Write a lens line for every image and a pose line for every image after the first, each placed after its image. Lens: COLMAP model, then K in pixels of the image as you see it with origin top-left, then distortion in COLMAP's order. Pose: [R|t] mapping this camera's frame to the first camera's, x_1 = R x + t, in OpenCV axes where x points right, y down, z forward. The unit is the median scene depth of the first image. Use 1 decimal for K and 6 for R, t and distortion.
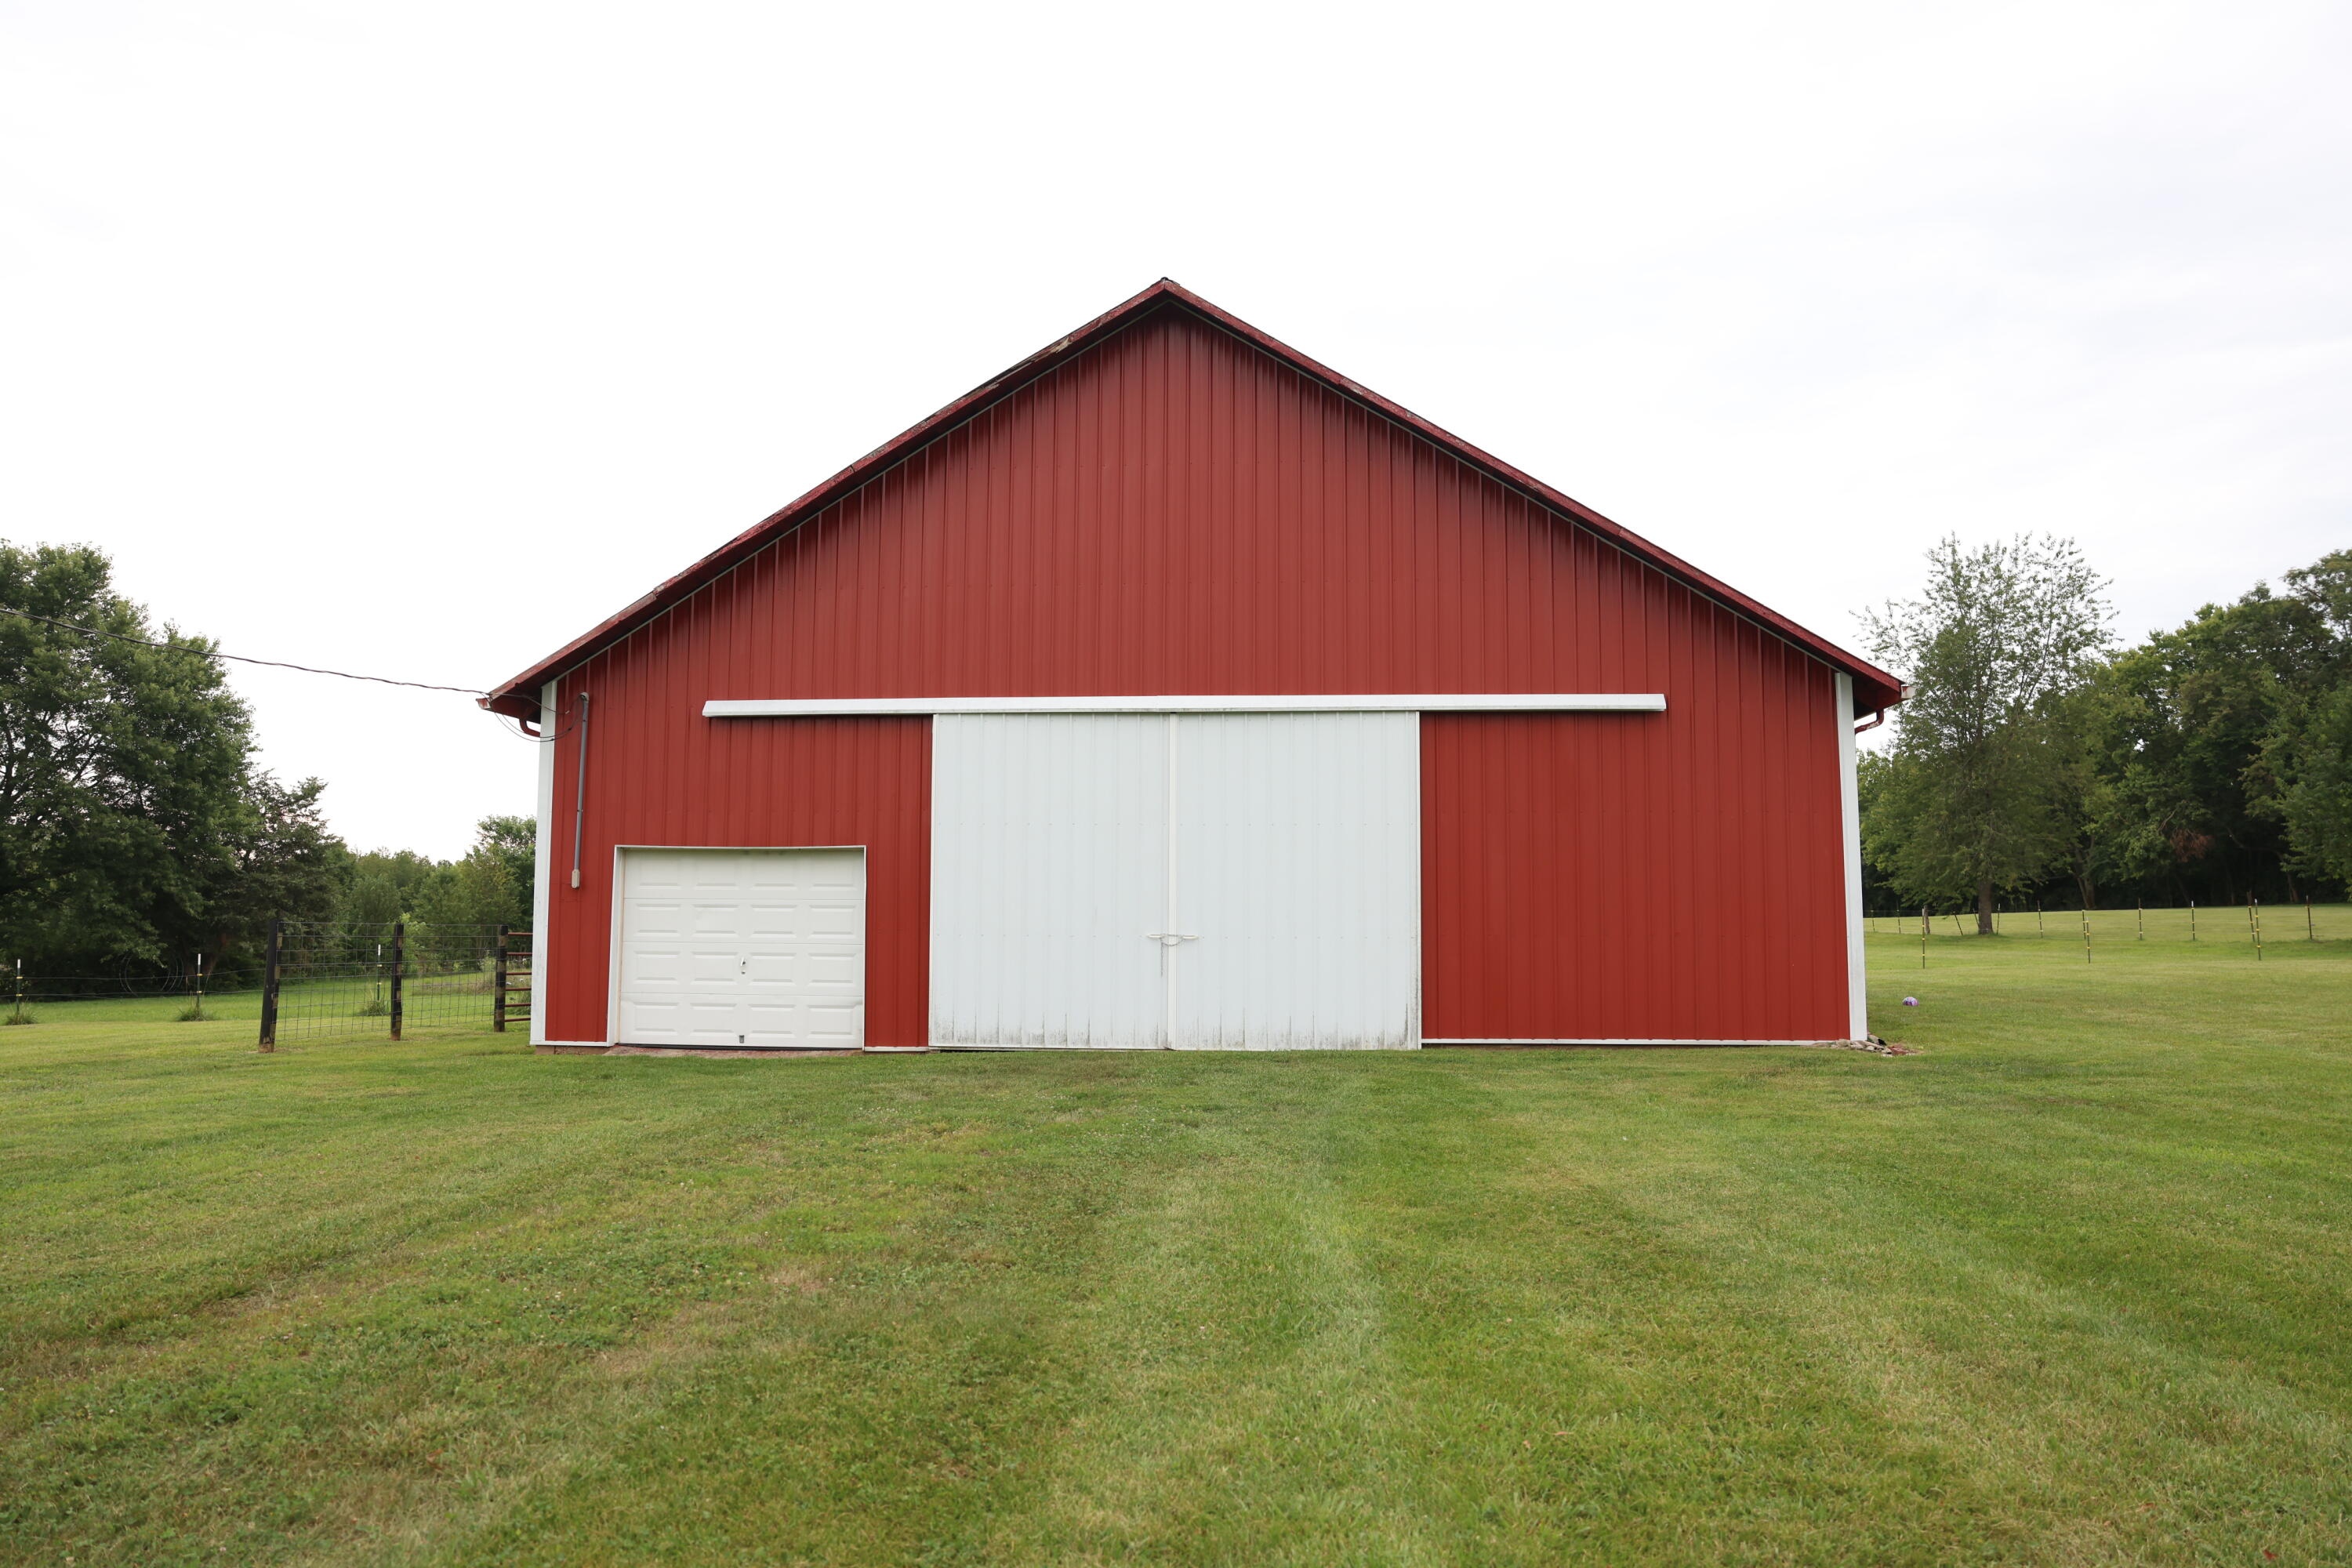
lens RADIAL K [[1611.5, 0, 1176.0], [0, 1611.5, 784.0], [0, 0, 1]] dist [-0.096925, 0.076321]
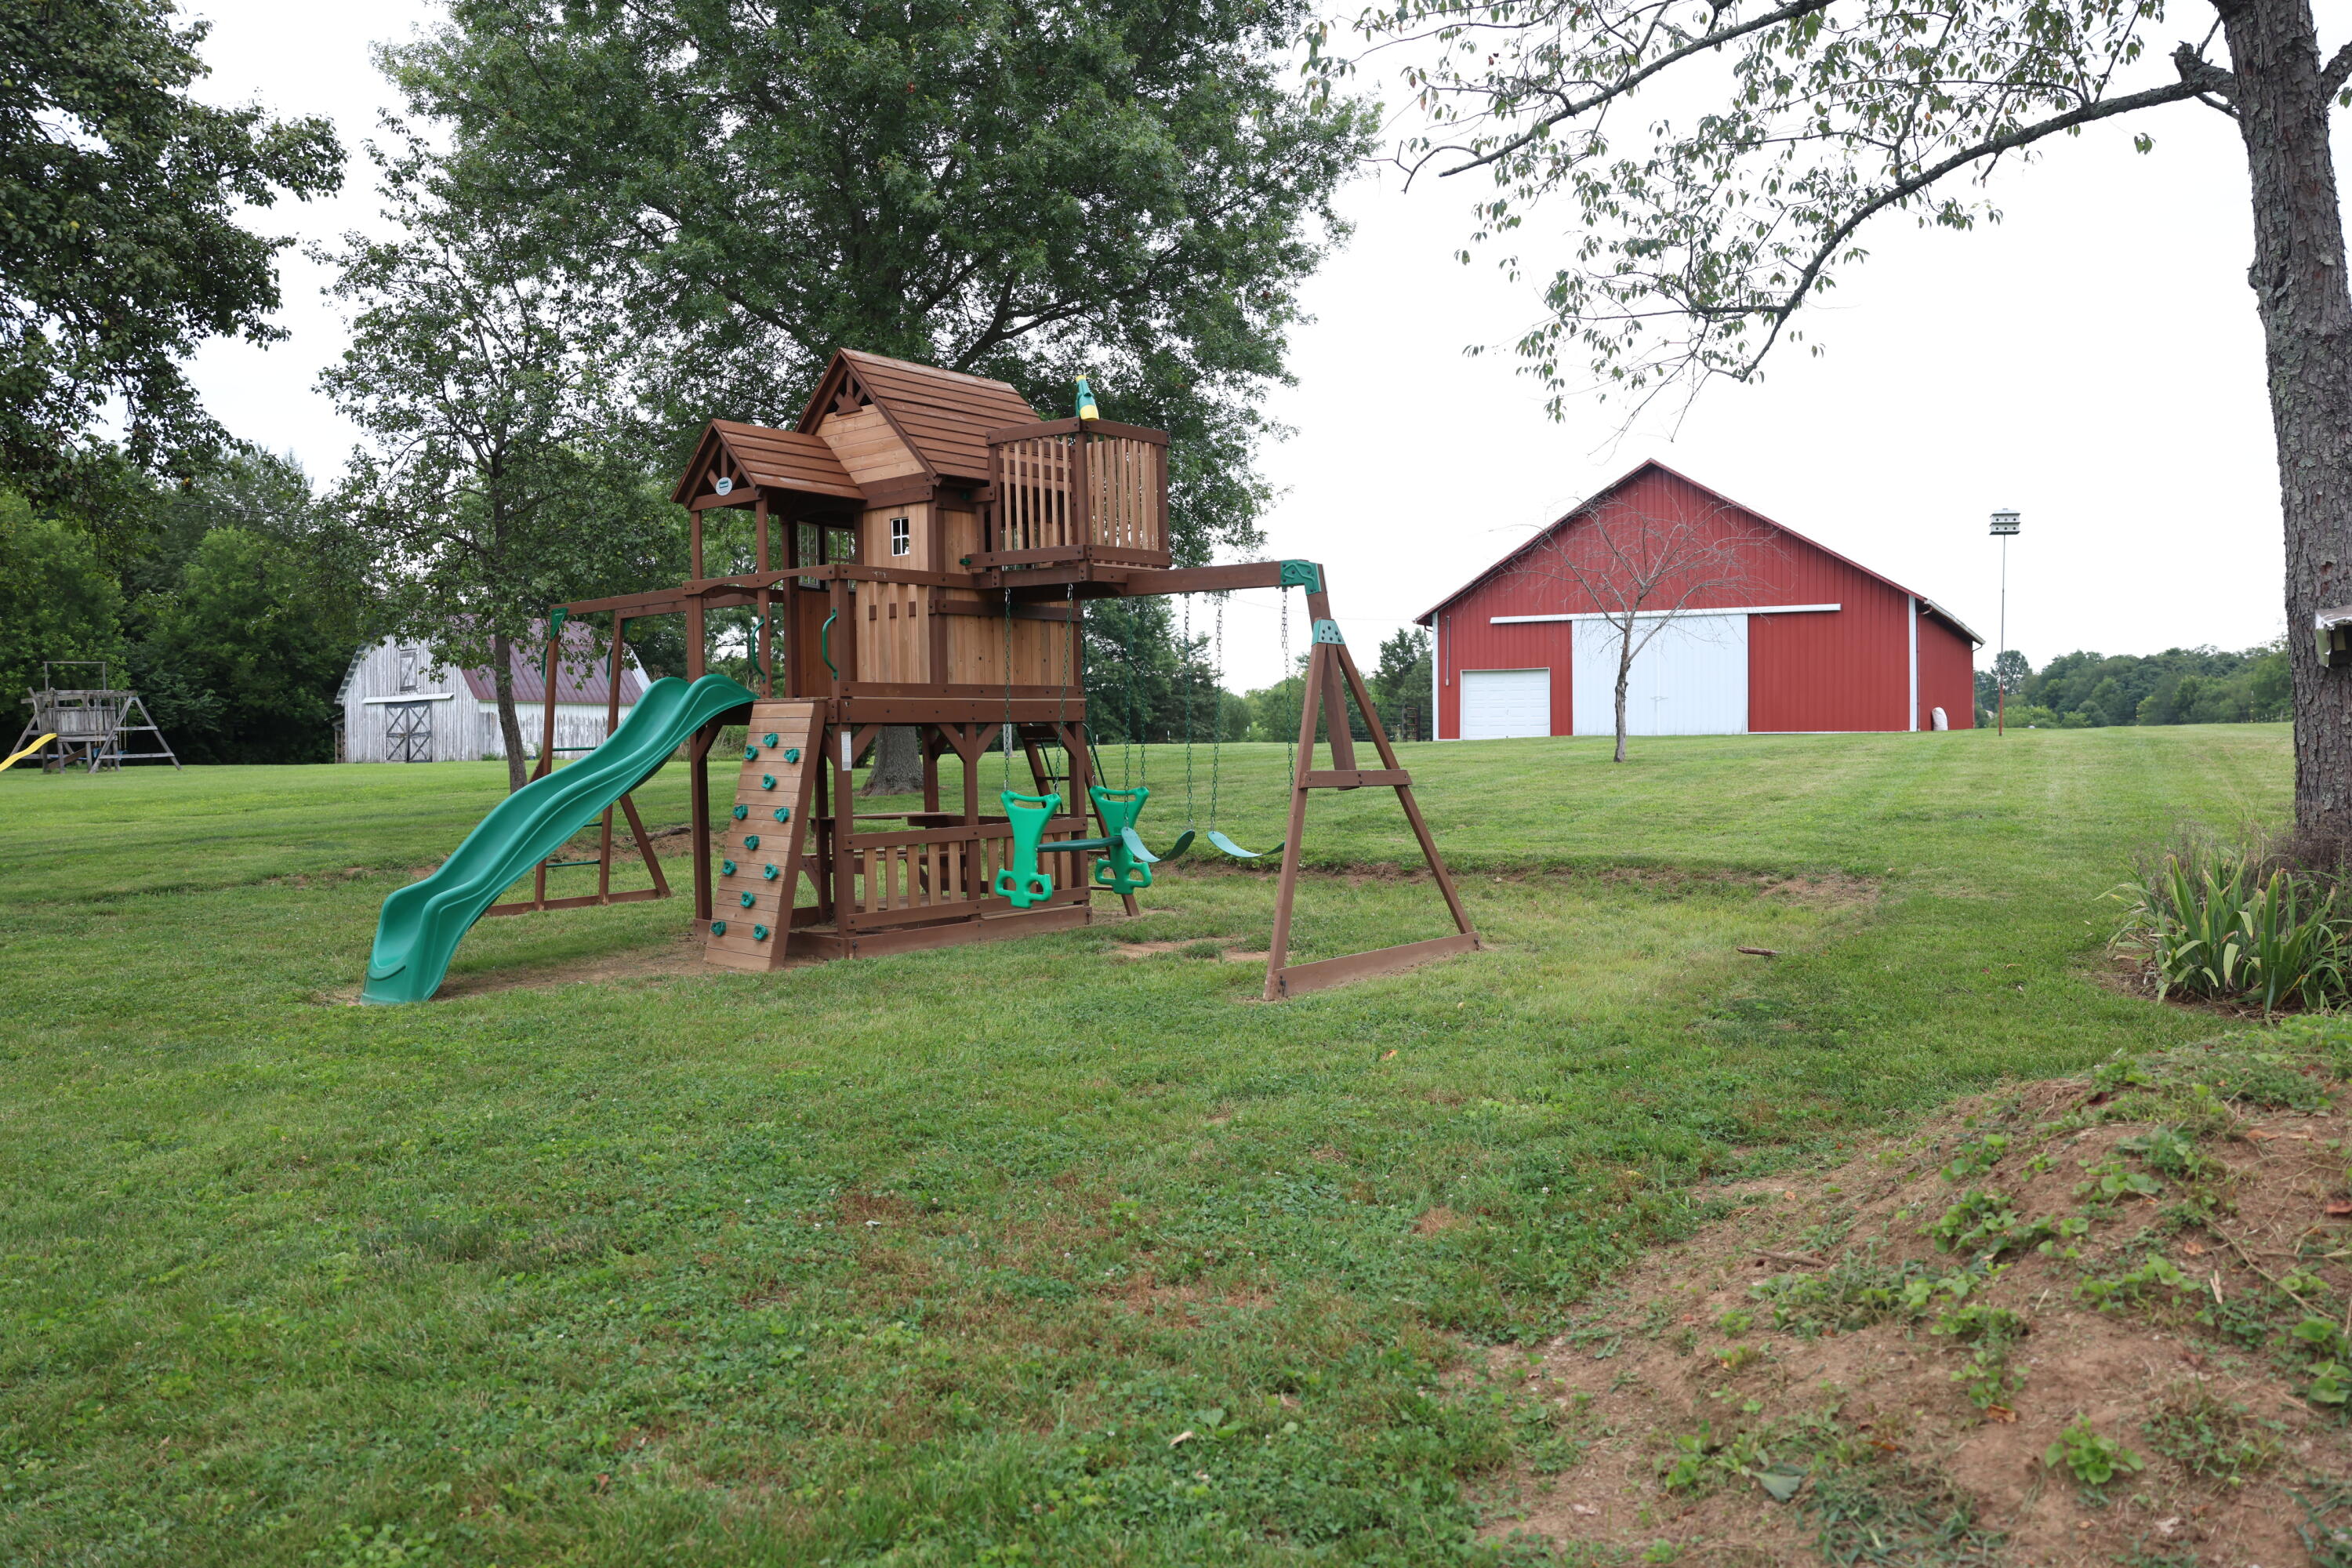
lens RADIAL K [[1611.5, 0, 1176.0], [0, 1611.5, 784.0], [0, 0, 1]] dist [-0.096925, 0.076321]
pose [[0.896818, 0.002079, -0.442395, 0.467117], [0.046897, 0.993908, 0.099740, -0.070979], [0.439907, -0.110196, 0.891257, -1.831183]]
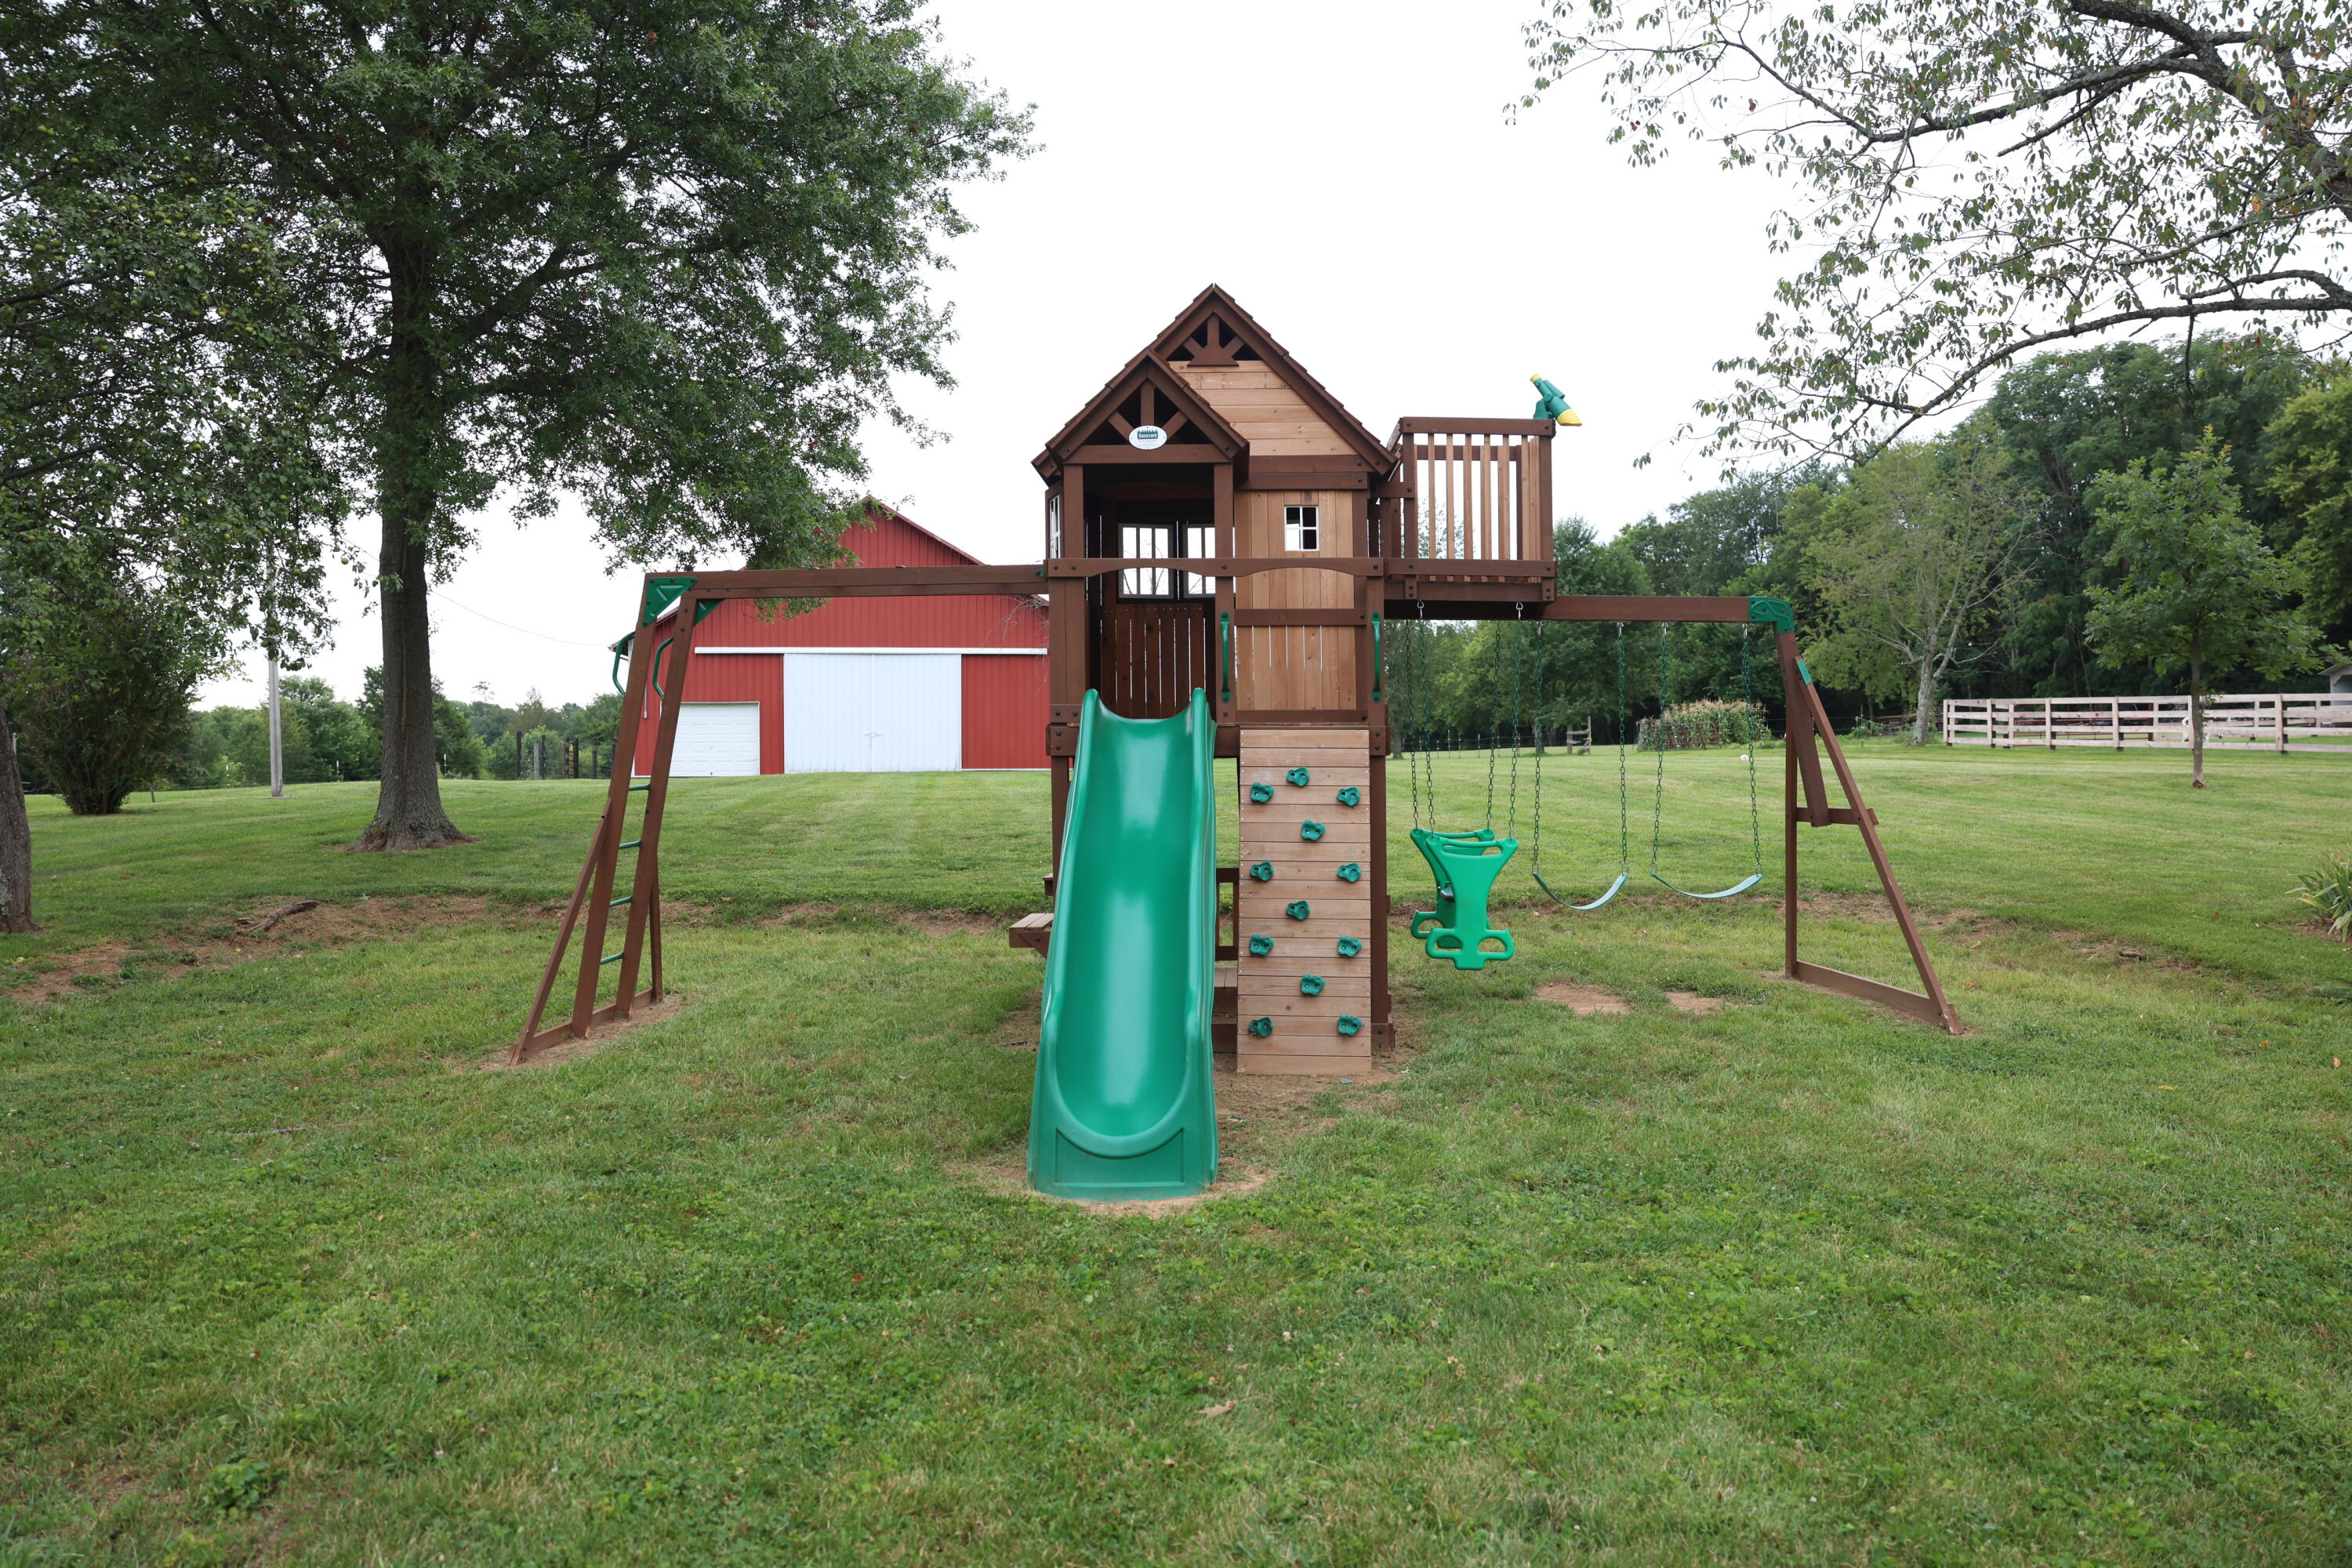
lens RADIAL K [[1611.5, 0, 1176.0], [0, 1611.5, 784.0], [0, 0, 1]] dist [-0.096925, 0.076321]
pose [[0.979650, -0.010683, 0.200428, -0.046835], [-0.007645, 0.995872, 0.090448, -0.074219], [-0.200567, -0.090140, 0.975524, -1.810241]]
